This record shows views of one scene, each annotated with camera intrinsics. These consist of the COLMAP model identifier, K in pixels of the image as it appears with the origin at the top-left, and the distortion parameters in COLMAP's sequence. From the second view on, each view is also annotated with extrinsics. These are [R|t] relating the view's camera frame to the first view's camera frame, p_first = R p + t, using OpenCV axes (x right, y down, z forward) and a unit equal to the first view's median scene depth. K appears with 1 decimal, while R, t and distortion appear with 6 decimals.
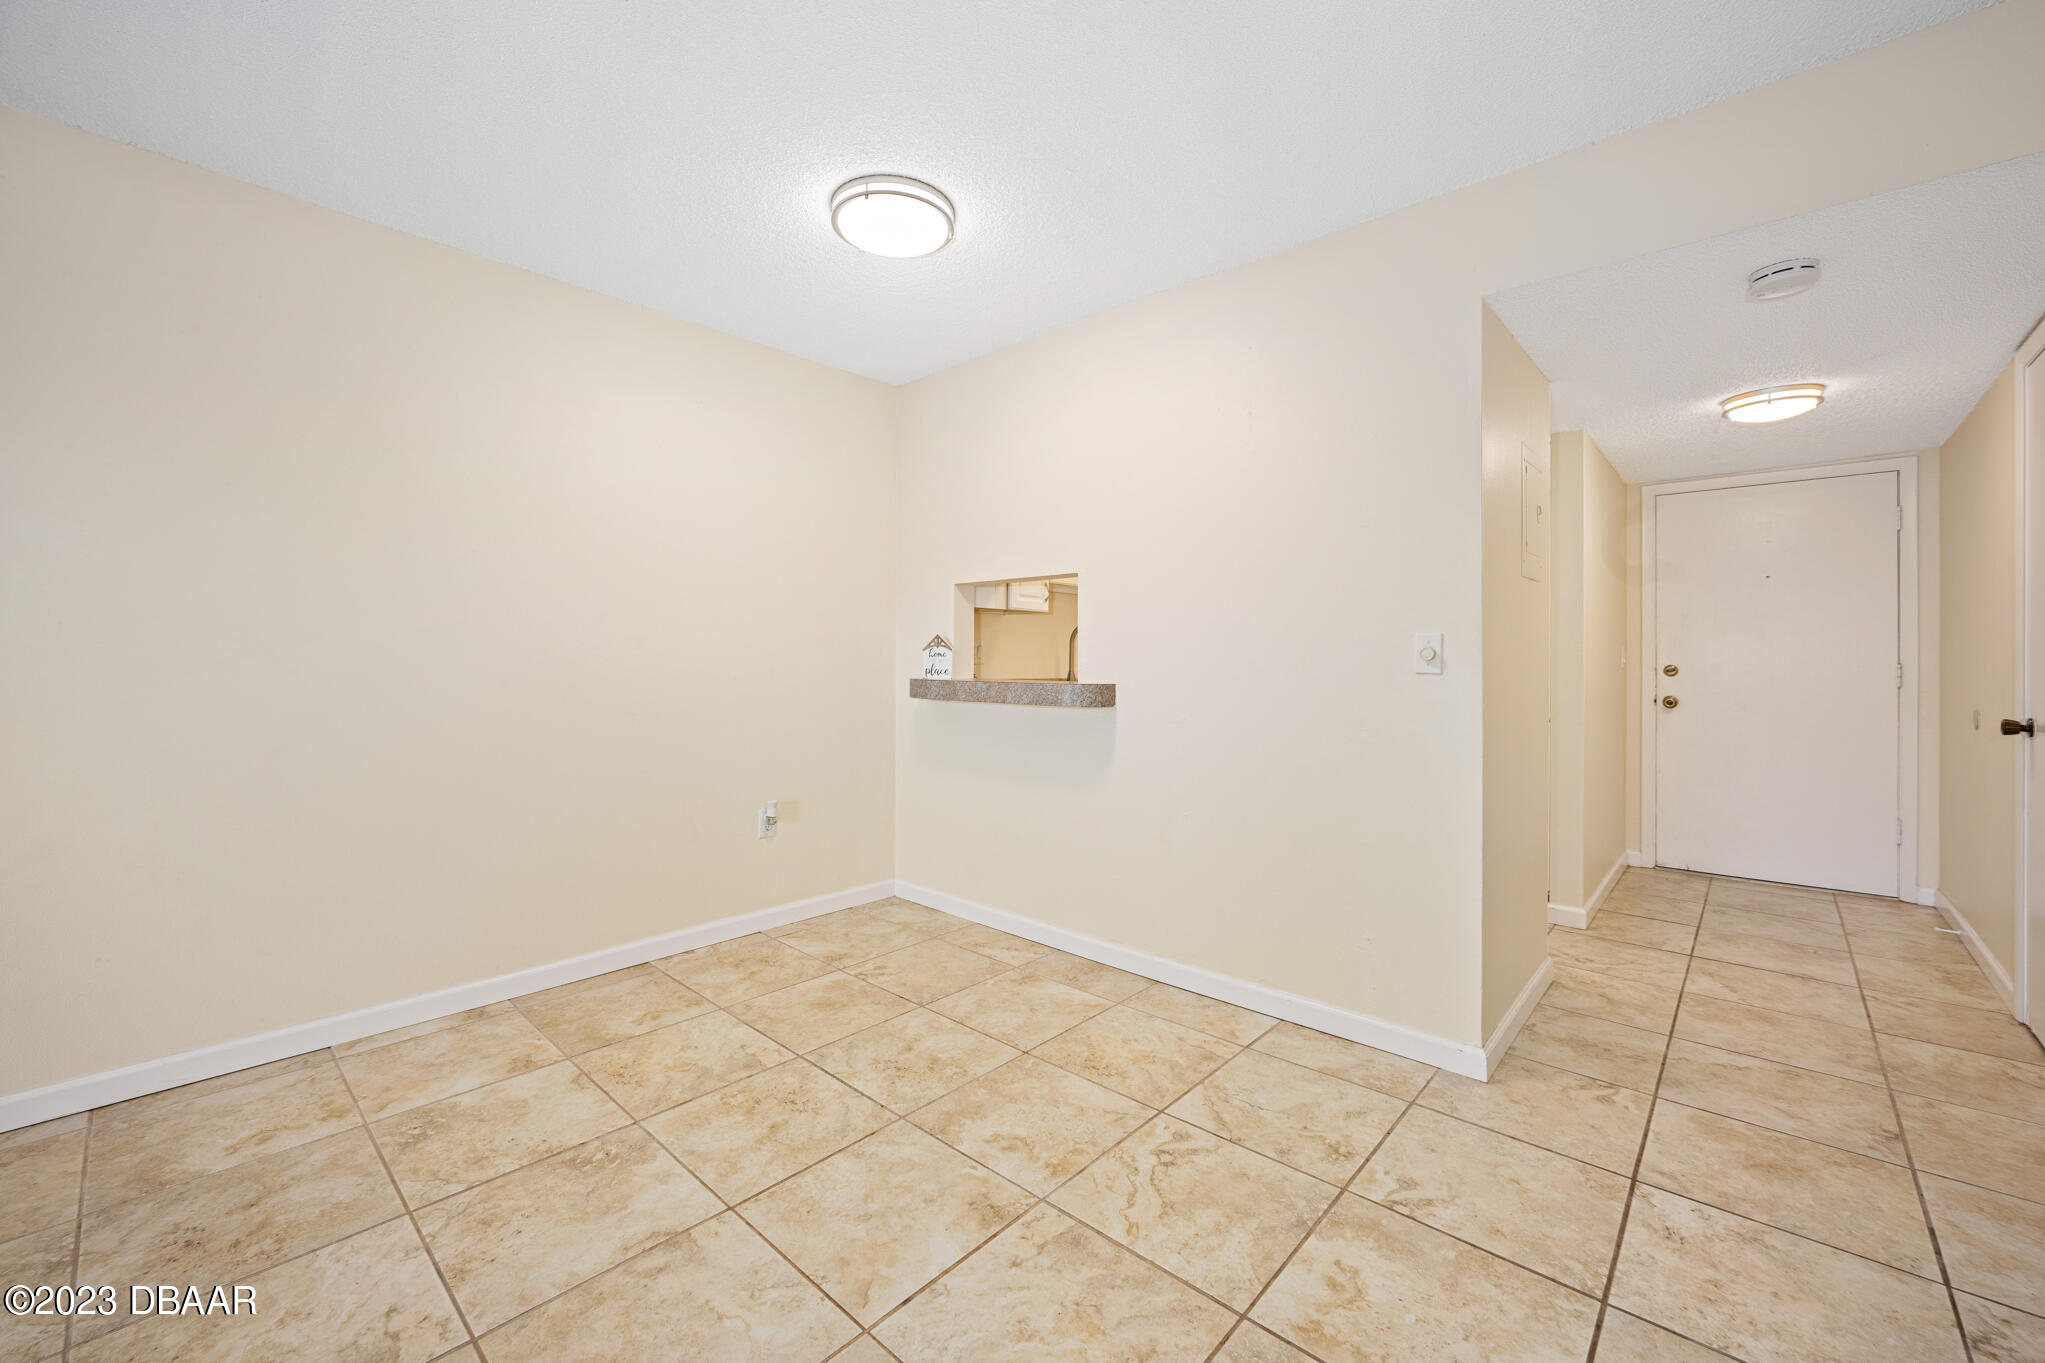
lens RADIAL K [[830.9, 0, 998.9], [0, 830.9, 669.6], [0, 0, 1]] dist [-0.014153, 0.002975]
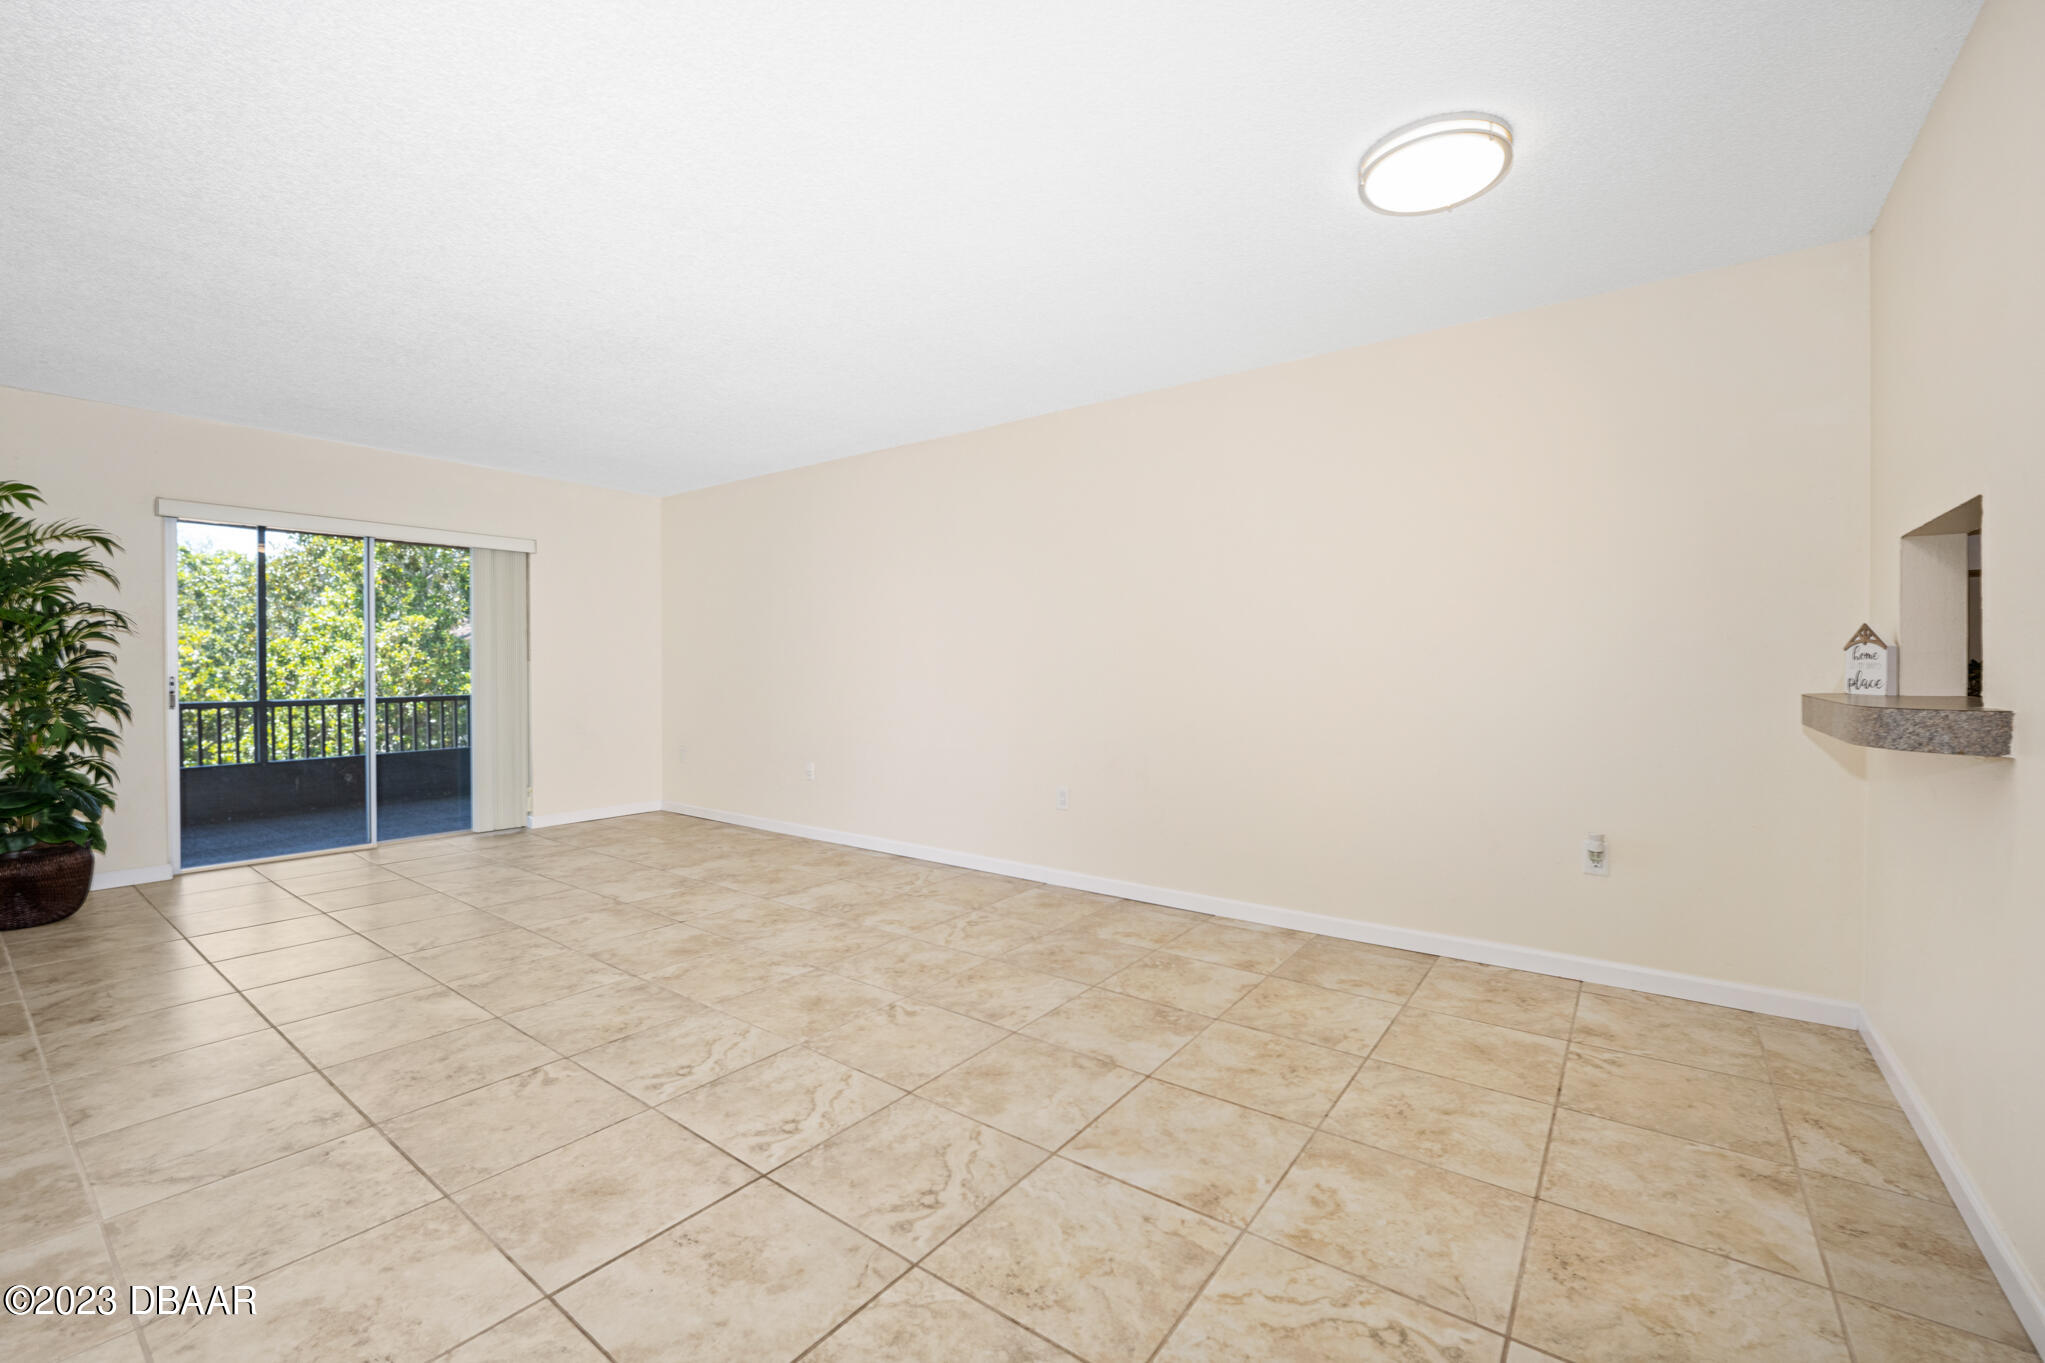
lens RADIAL K [[829.7, 0, 1028.7], [0, 829.7, 678.0], [0, 0, 1]] dist [-0.010694, 0.000273]
pose [[0.113968, 0.009410, -0.993440, 0.782297], [-0.007146, 0.999937, 0.008652, -0.004173], [0.993459, 0.006114, 0.114028, 0.516461]]
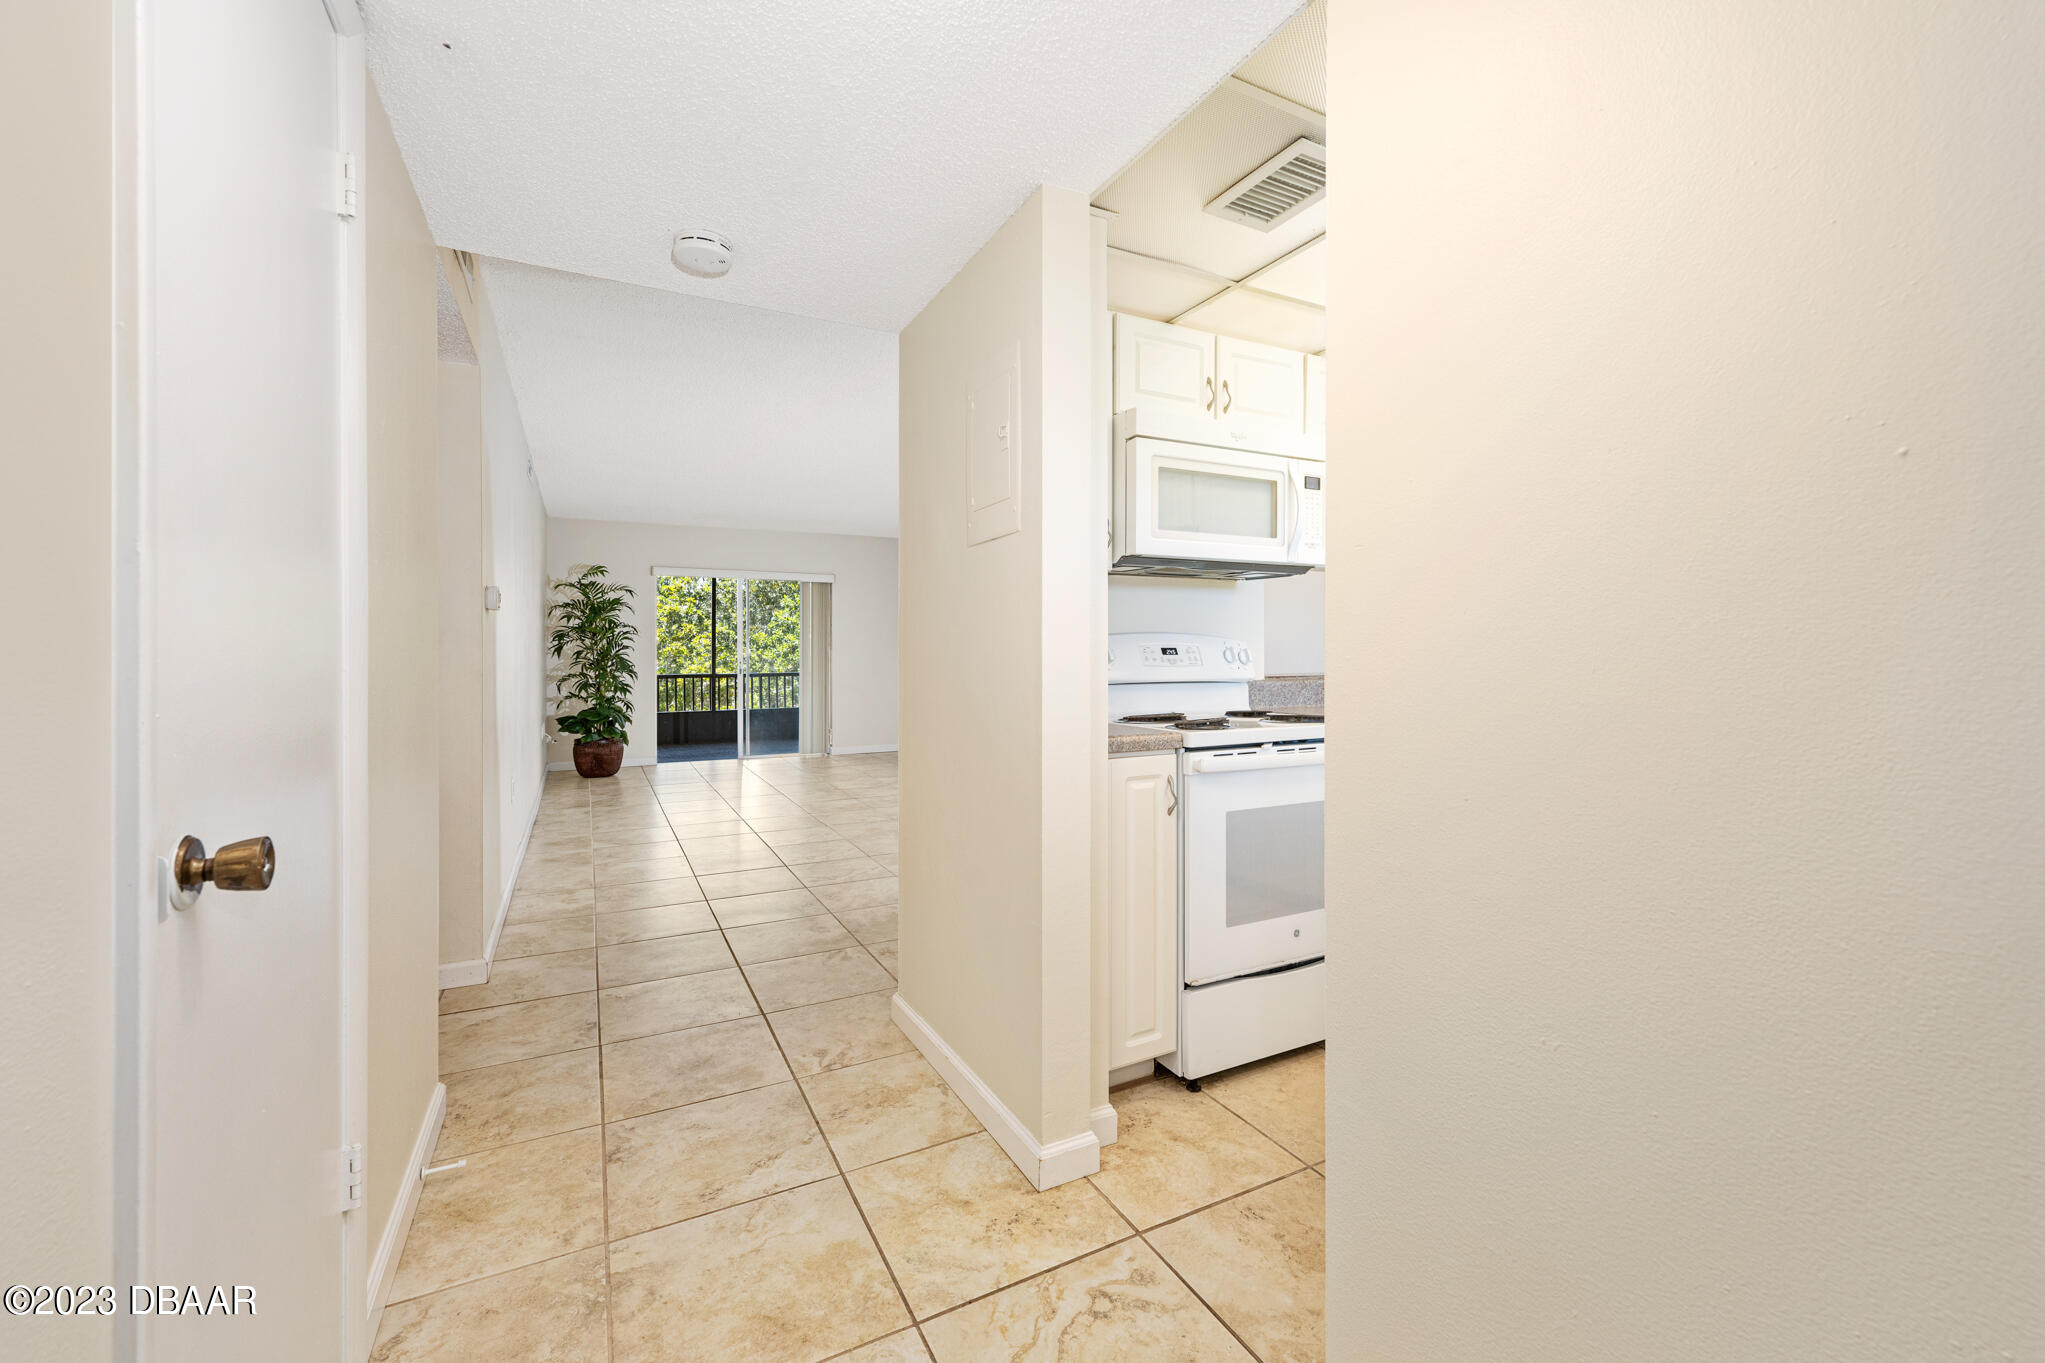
lens RADIAL K [[826.8, 0, 1022.3], [0, 826.8, 649.0], [0, 0, 1]] dist [0.001530, 0.000185]
pose [[-0.332508, -0.006705, -0.943077, 1.661917], [-0.006487, 0.999967, -0.004822, -0.012758], [0.943078, 0.004515, -0.332540, 1.589937]]
